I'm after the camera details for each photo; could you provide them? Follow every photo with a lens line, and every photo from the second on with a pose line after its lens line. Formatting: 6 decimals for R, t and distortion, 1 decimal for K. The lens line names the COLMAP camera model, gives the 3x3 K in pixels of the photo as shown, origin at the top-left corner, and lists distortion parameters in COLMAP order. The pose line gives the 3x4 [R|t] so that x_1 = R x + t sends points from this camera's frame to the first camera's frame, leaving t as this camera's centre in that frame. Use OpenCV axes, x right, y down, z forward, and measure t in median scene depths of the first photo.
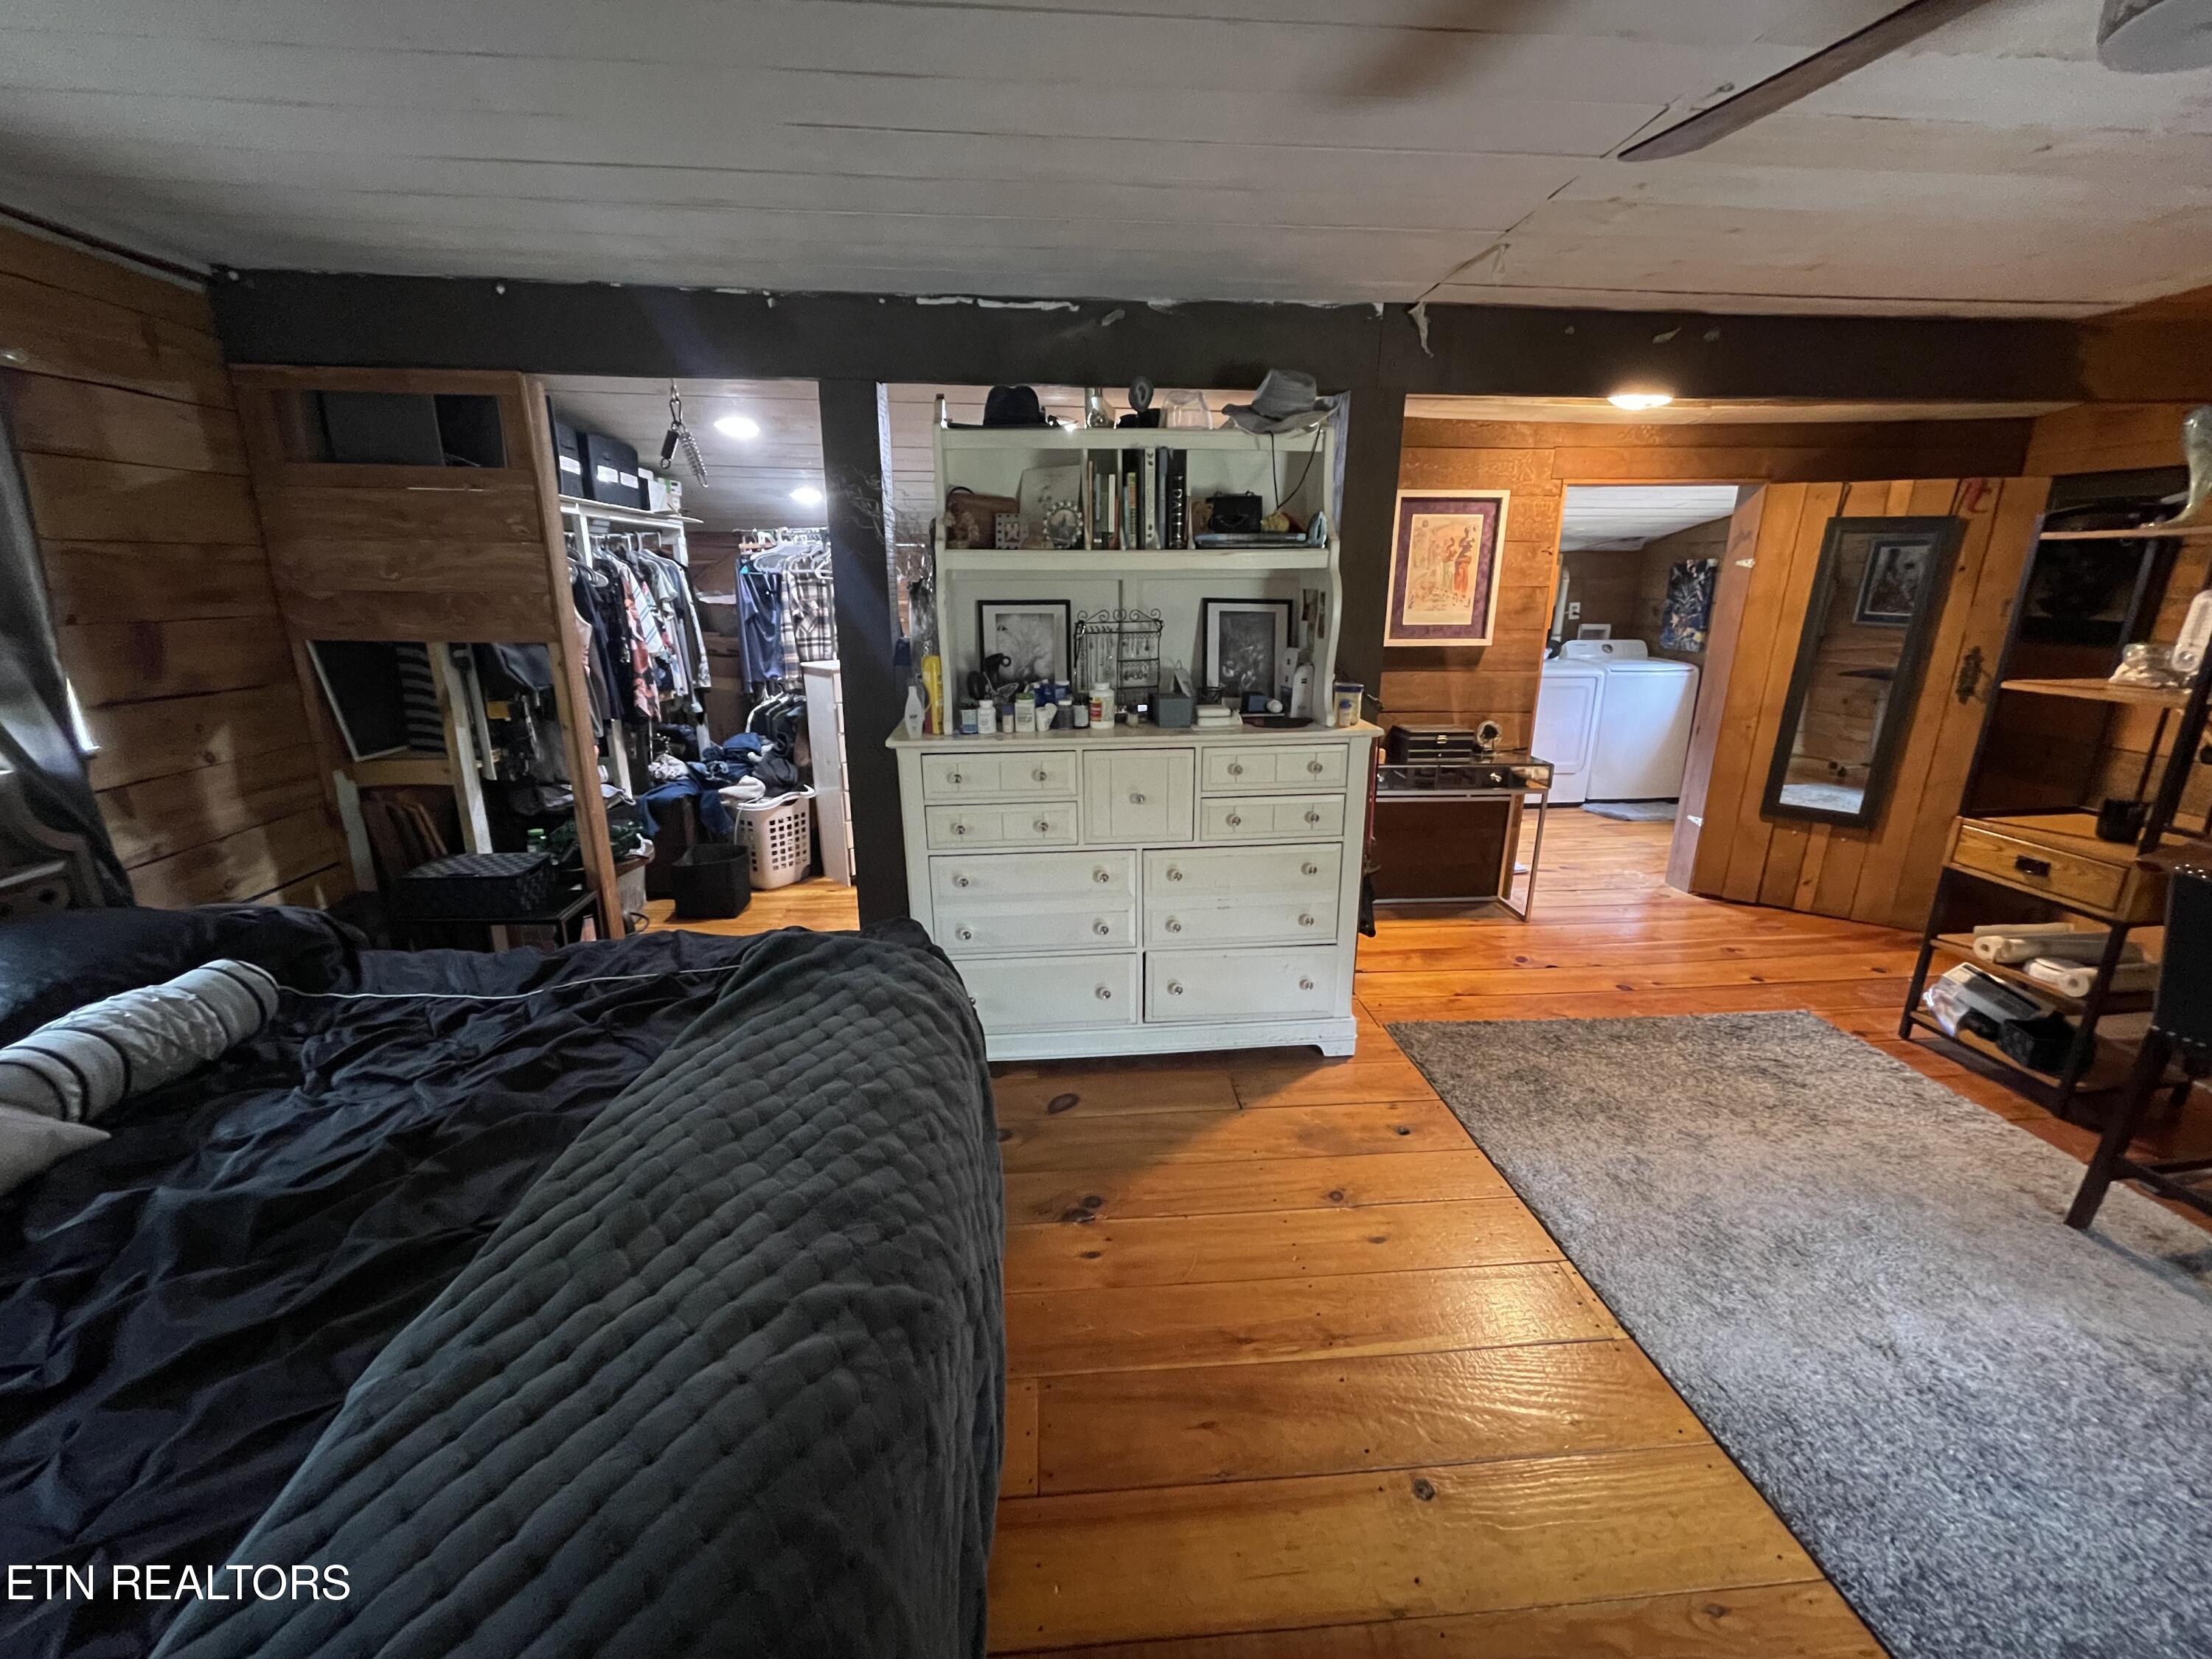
lens RADIAL K [[901.8, 0, 1106.0], [0, 901.8, 829.5], [0, 0, 1]] dist [-0.003623, -0.000126]
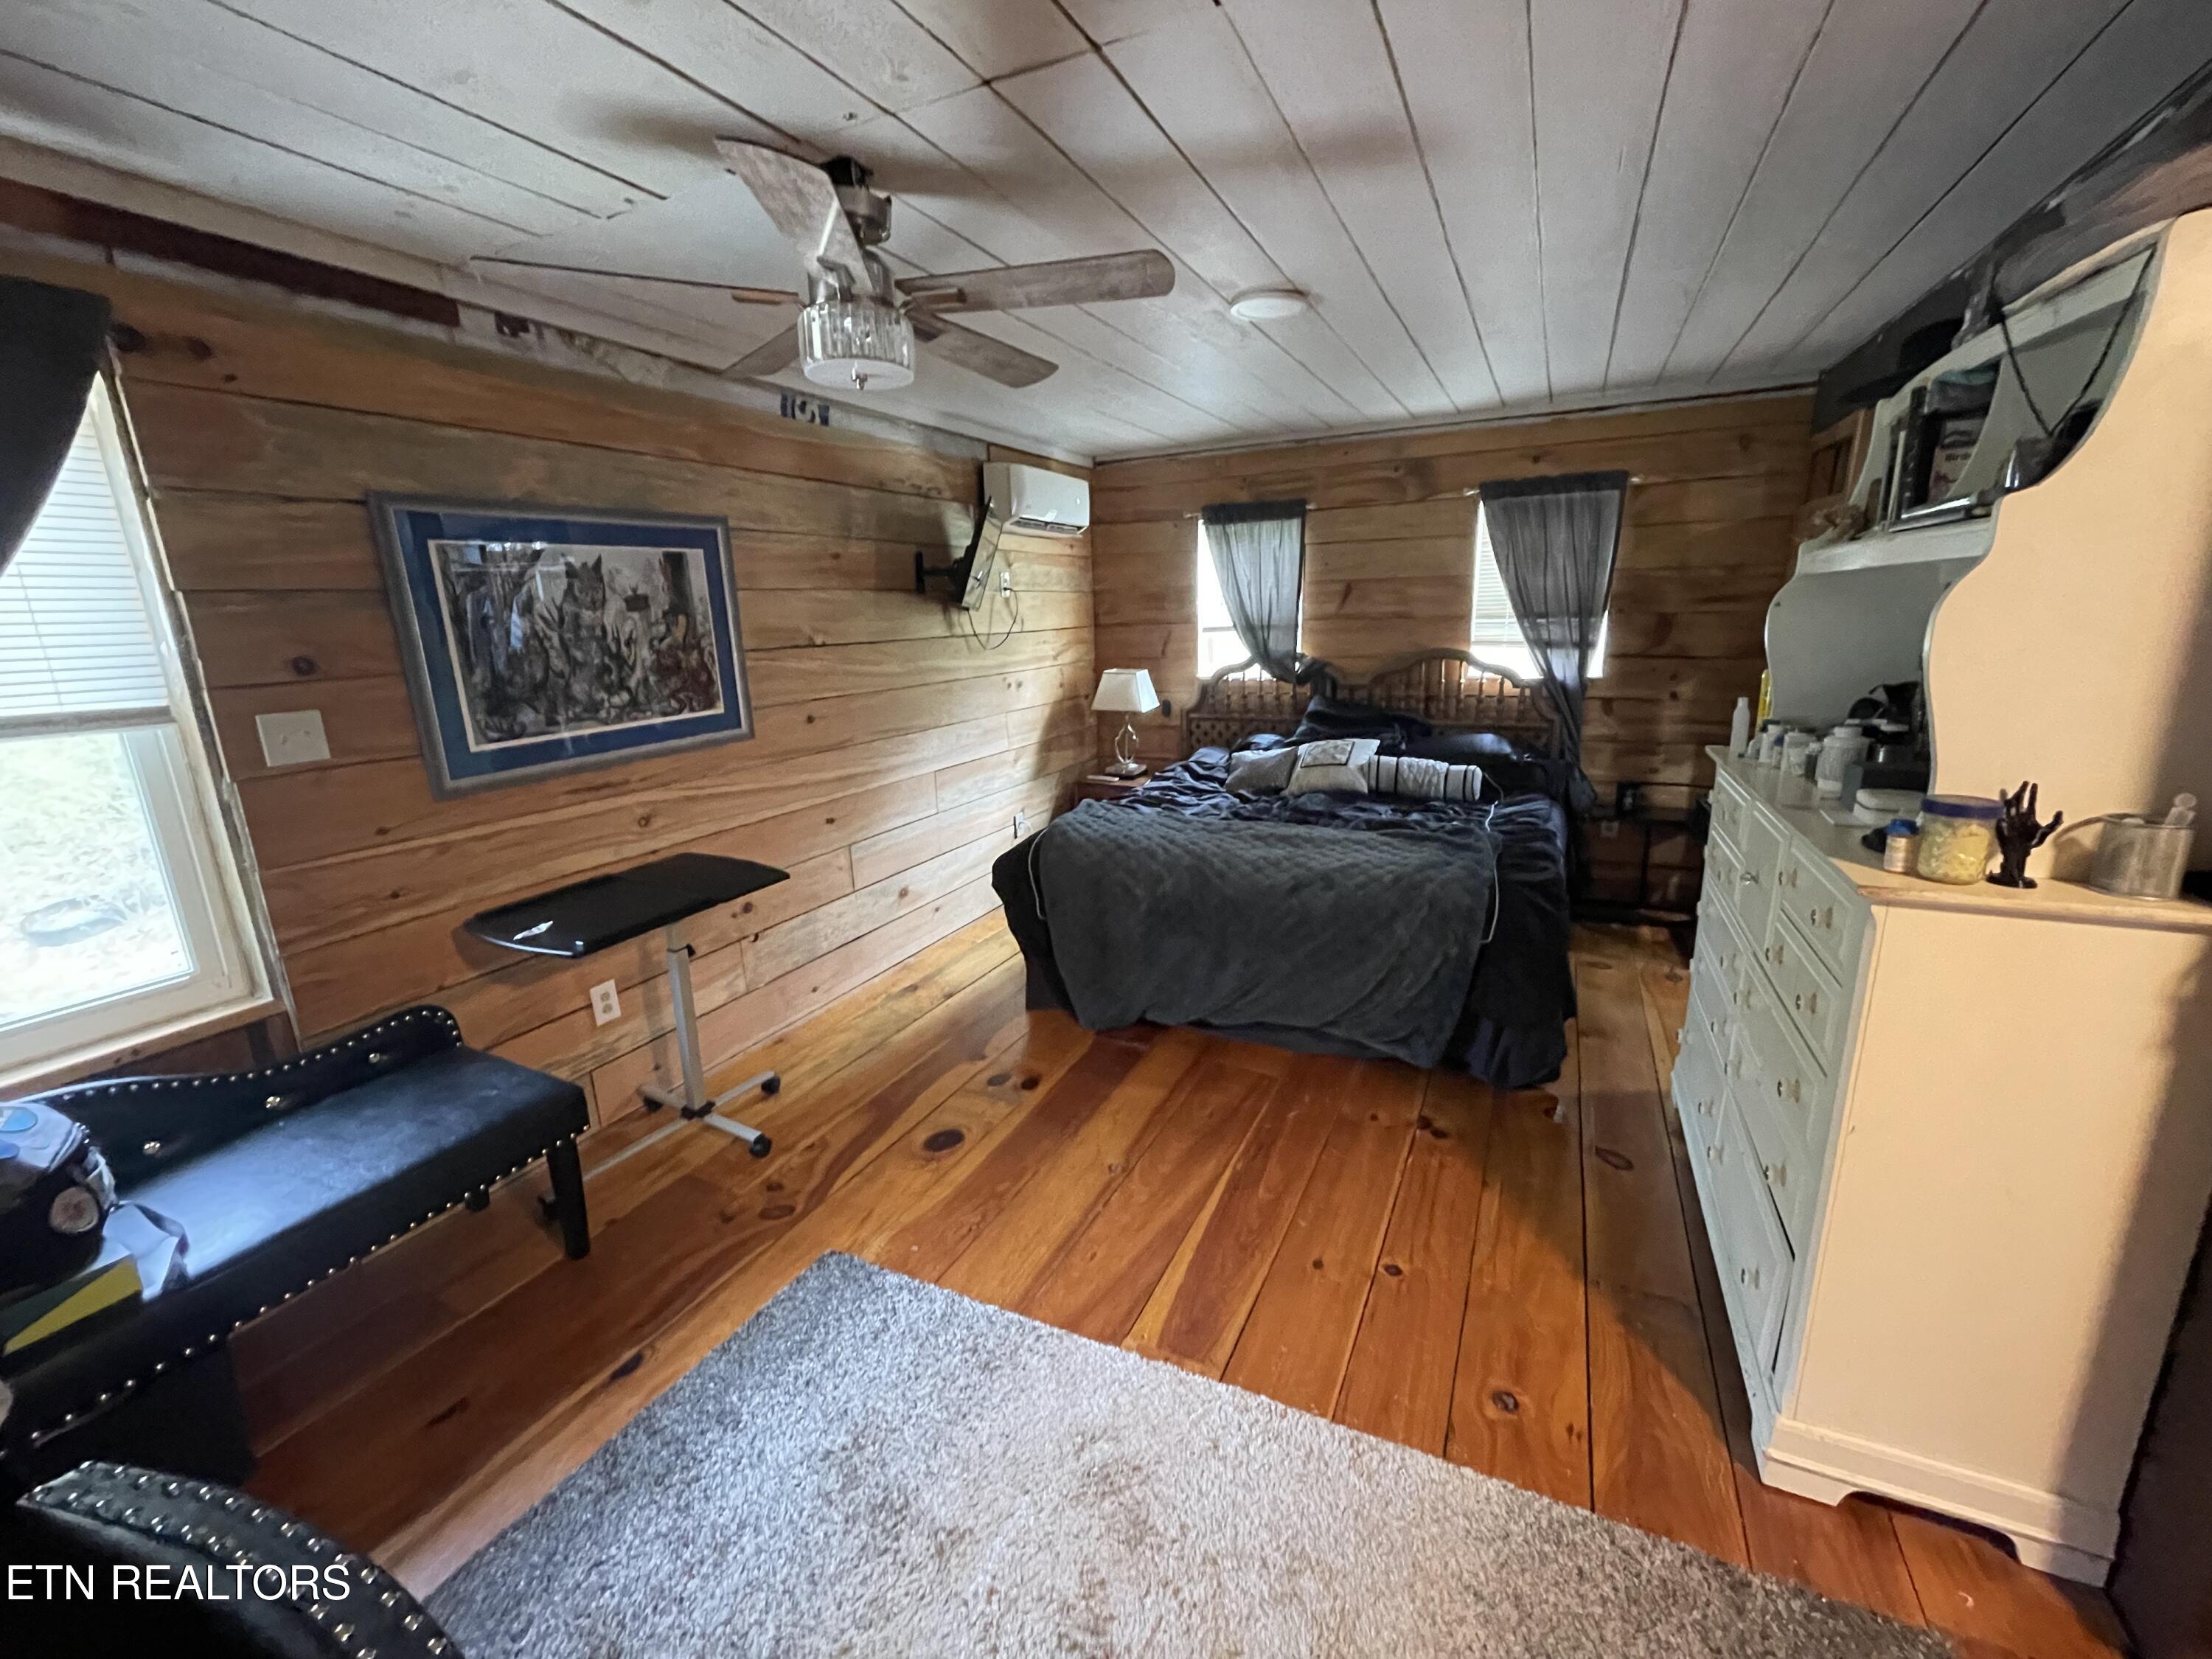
lens RADIAL K [[901.8, 0, 1106.0], [0, 901.8, 829.5], [0, 0, 1]] dist [-0.003623, -0.000126]
pose [[-0.511812, 0.221740, -0.829988, 0.502907], [-0.206305, 0.906122, 0.369298, -0.129232], [0.833958, 0.360242, -0.418018, 0.463005]]
